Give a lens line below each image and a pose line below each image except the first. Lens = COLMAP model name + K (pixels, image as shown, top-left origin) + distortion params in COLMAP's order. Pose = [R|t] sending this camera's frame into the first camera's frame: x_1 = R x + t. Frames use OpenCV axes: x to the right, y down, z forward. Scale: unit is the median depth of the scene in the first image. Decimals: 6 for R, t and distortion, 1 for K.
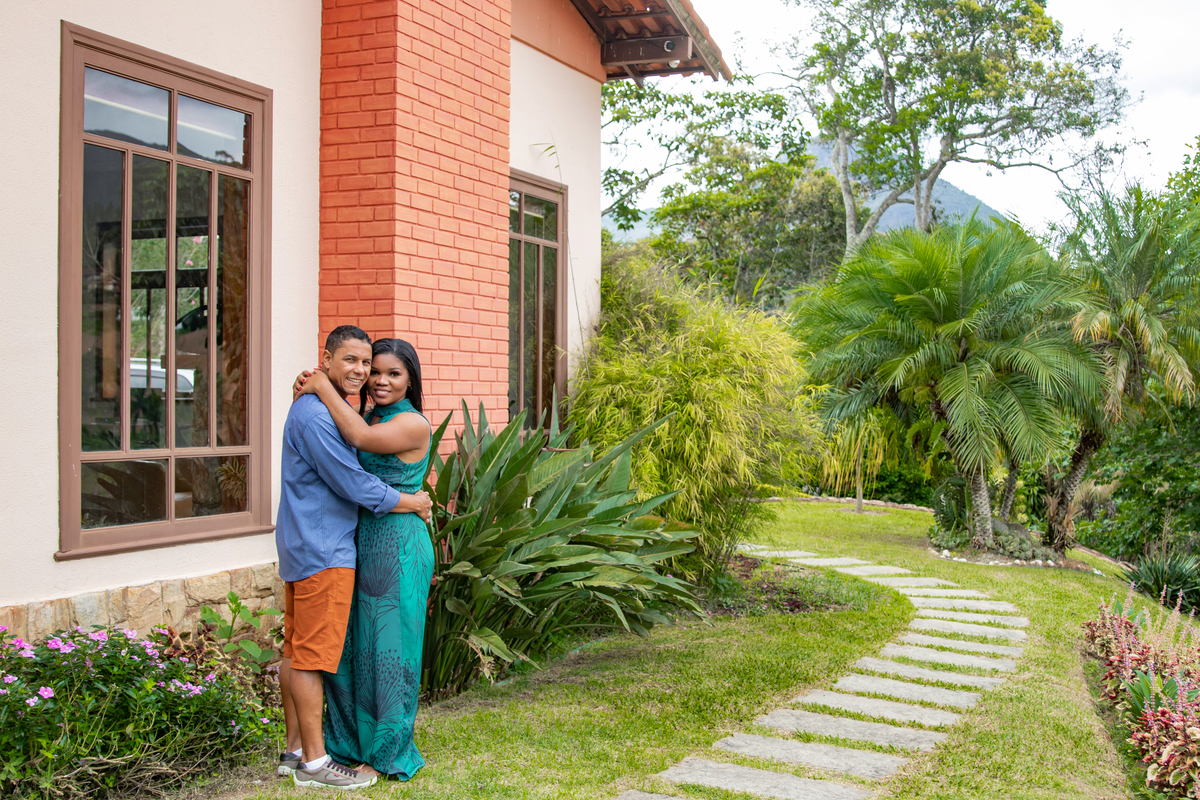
lens RADIAL K [[1394.9, 0, 600.0], [0, 1394.9, 400.0], [0, 0, 1]] dist [-0.119057, -0.028802]
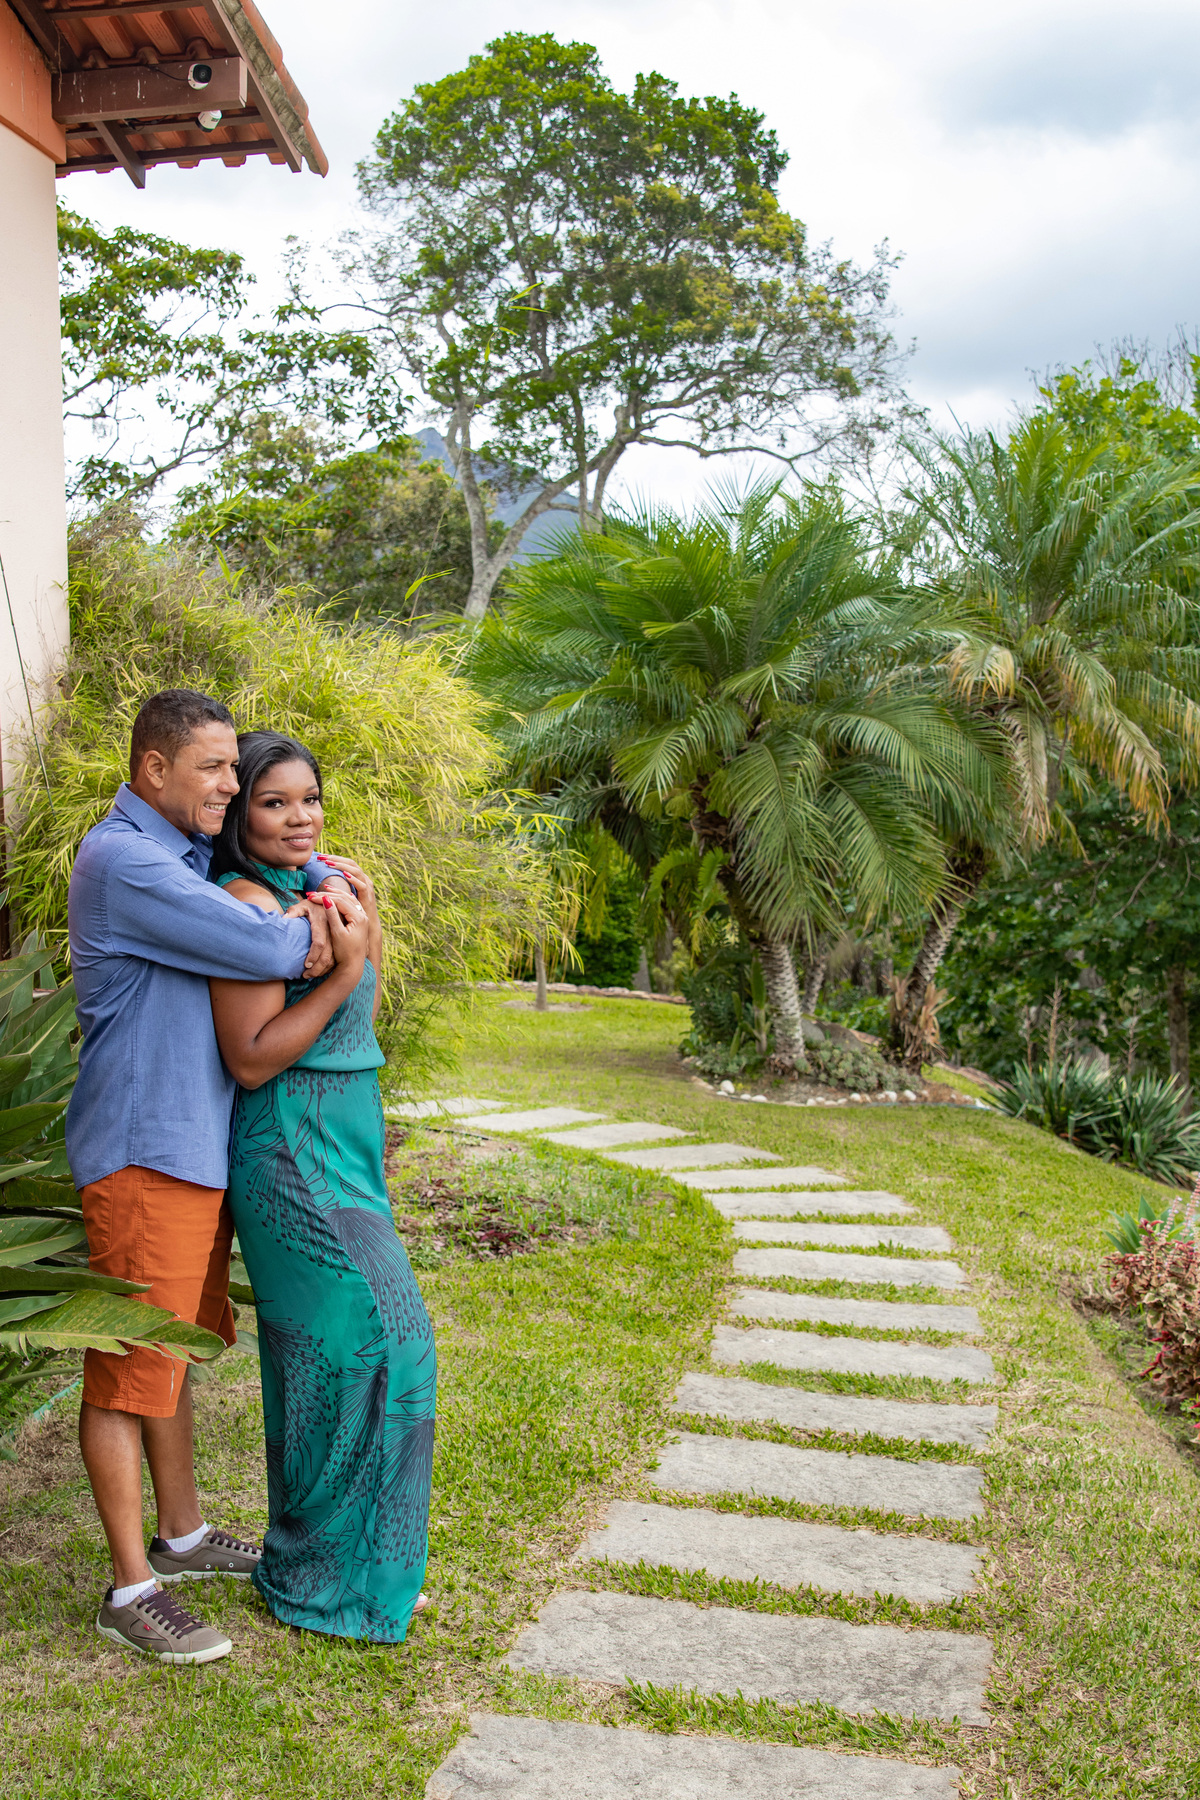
lens RADIAL K [[2166.7, 0, 593.0], [0, 2166.7, 961.0], [0, 0, 1]] dist [-0.103305, 0.044443]
pose [[0.973502, -0.044261, 0.224354, 0.003808], [0.029859, 0.997293, 0.067188, -0.000286], [-0.226721, -0.058709, 0.972189, 0.186307]]
